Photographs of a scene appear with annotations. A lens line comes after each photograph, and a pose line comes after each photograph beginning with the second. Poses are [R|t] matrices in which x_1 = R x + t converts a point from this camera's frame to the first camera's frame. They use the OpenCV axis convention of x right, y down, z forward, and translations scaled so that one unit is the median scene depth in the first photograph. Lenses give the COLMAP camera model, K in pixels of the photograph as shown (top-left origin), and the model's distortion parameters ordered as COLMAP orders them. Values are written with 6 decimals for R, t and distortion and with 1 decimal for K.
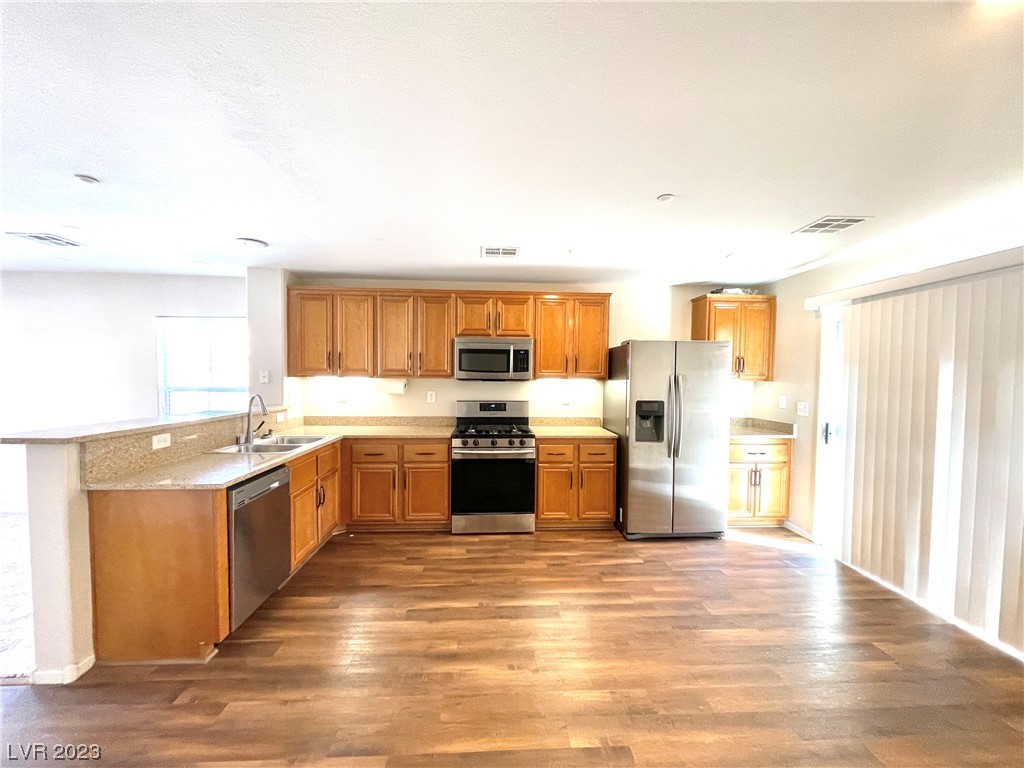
lens RADIAL K [[423.6, 0, 506.7], [0, 423.6, 387.9], [0, 0, 1]] dist [0.001023, 0.000507]
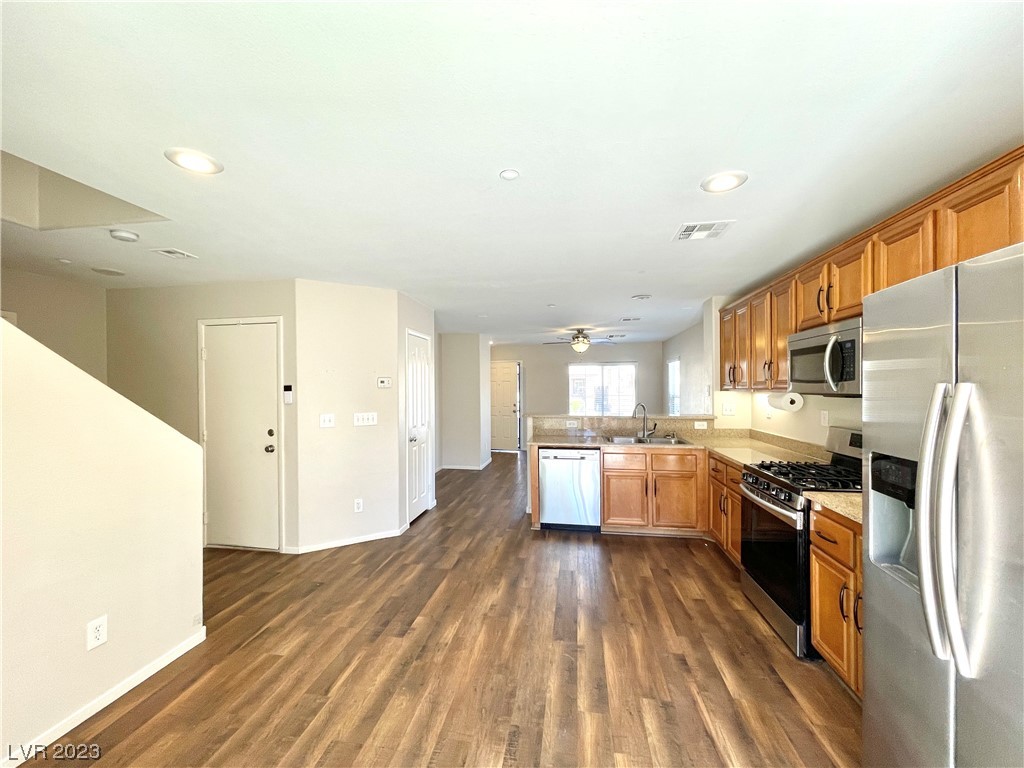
lens RADIAL K [[423.6, 0, 506.7], [0, 423.6, 387.9], [0, 0, 1]] dist [0.001023, 0.000507]
pose [[-0.233180, -0.008221, -0.972399, 0.940177], [-0.023658, 0.999716, -0.002779, -0.021760], [0.972146, 0.022357, -0.233309, 0.954970]]
